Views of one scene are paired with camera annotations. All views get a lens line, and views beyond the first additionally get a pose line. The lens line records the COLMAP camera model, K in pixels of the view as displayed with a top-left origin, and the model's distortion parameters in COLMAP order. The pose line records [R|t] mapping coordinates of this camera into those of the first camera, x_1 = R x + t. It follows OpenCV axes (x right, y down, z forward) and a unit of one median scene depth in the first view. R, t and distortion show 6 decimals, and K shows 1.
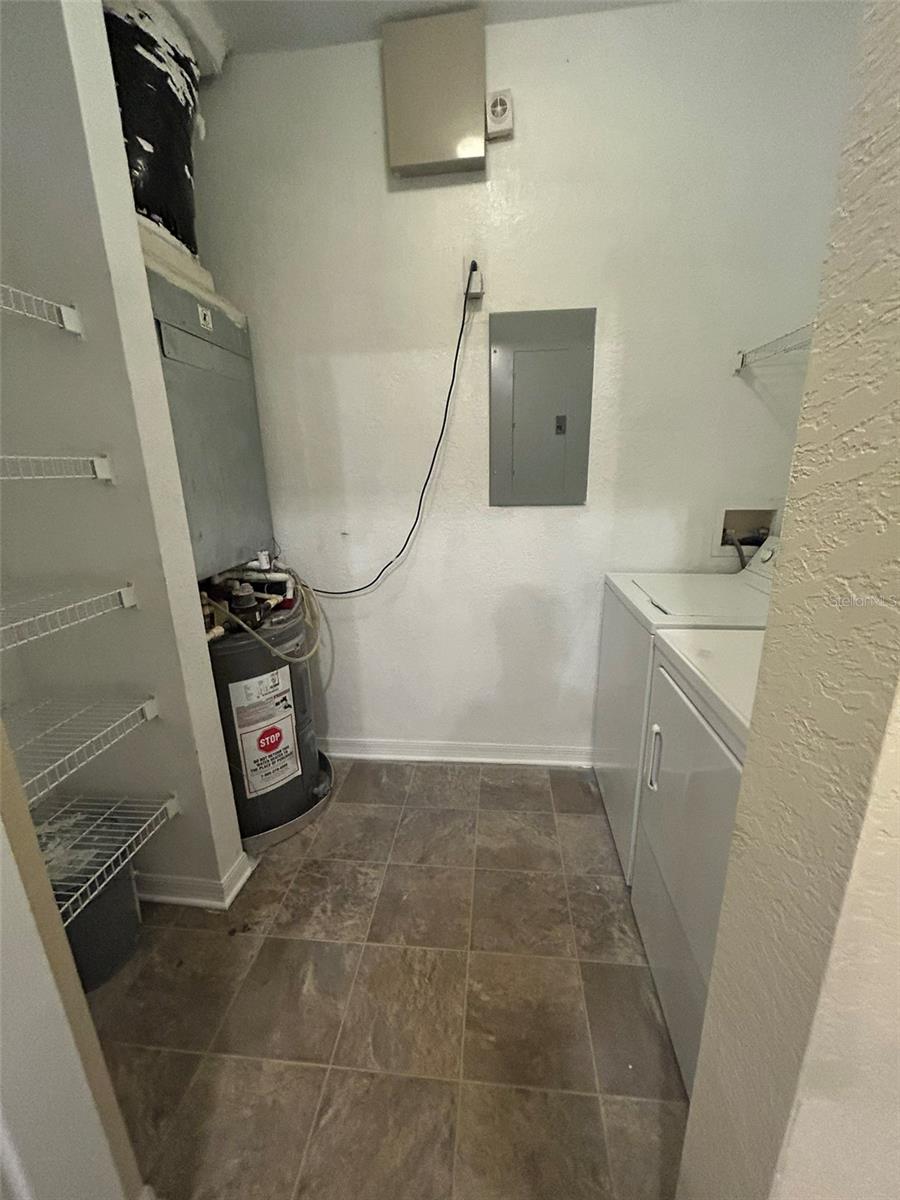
lens RADIAL K [[484.2, 0, 437.6], [0, 484.2, 606.2], [0, 0, 1]] dist [0.005996, -0.002981]
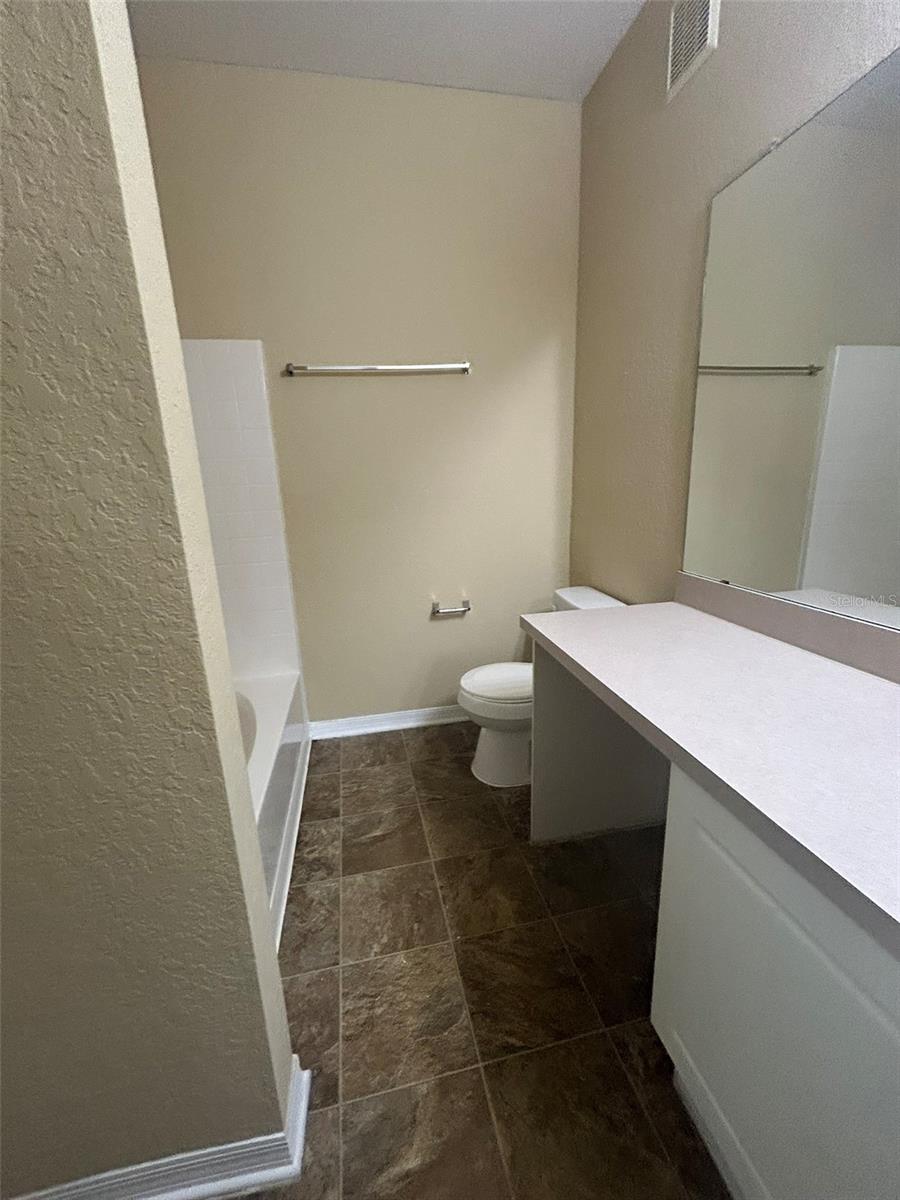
lens RADIAL K [[484.2, 0, 453.7], [0, 484.2, 595.8], [0, 0, 1]] dist [0.005996, -0.002981]
pose [[-0.323088, -0.191089, 0.926876, -0.781103], [0.297856, 0.909096, 0.291249, -0.162954], [-0.898274, 0.370174, -0.236801, 0.792674]]
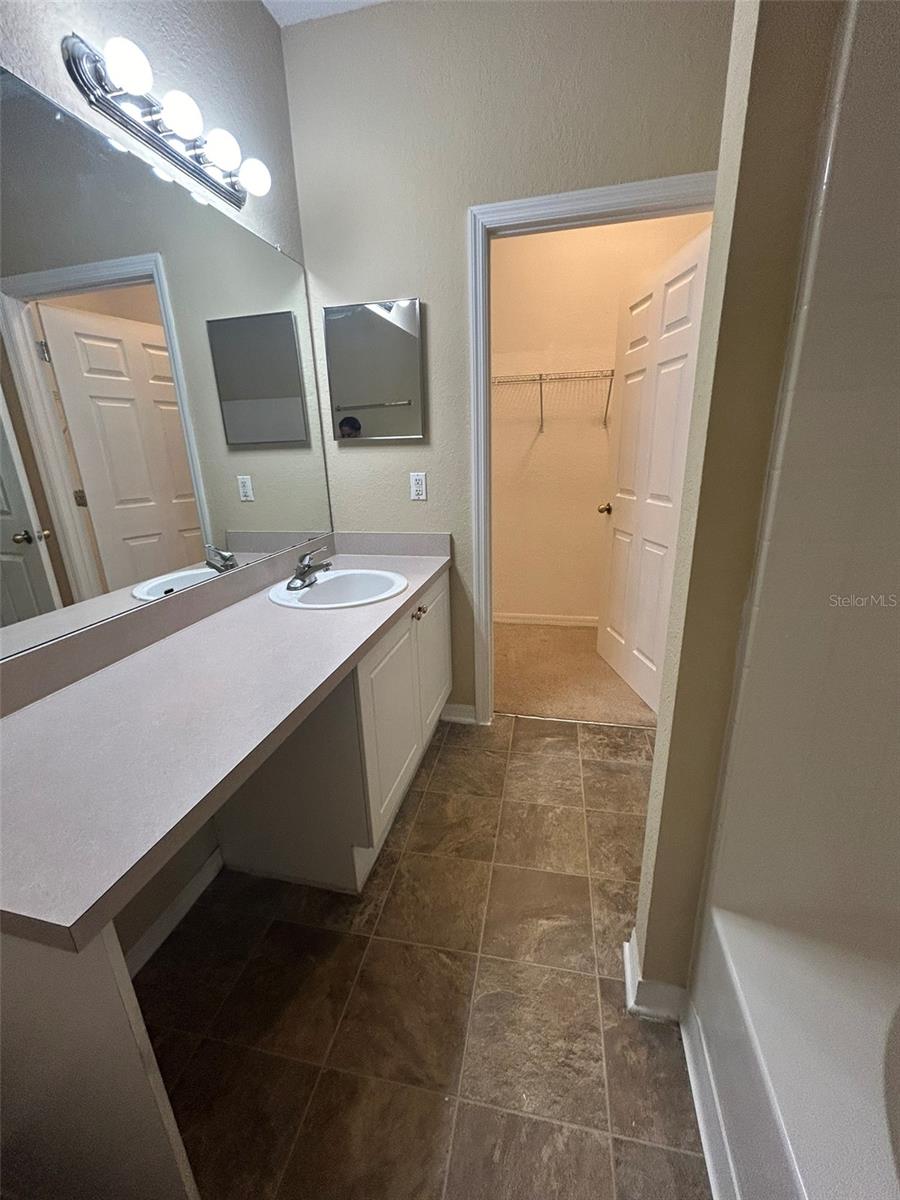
lens RADIAL K [[484.2, 0, 451.6], [0, 484.2, 601.0], [0, 0, 1]] dist [0.005996, -0.002981]
pose [[-0.091419, 0.335324, -0.937657, 0.495862], [-0.212013, 0.913458, 0.347341, -0.175996], [0.972982, 0.230549, -0.012414, 0.644183]]
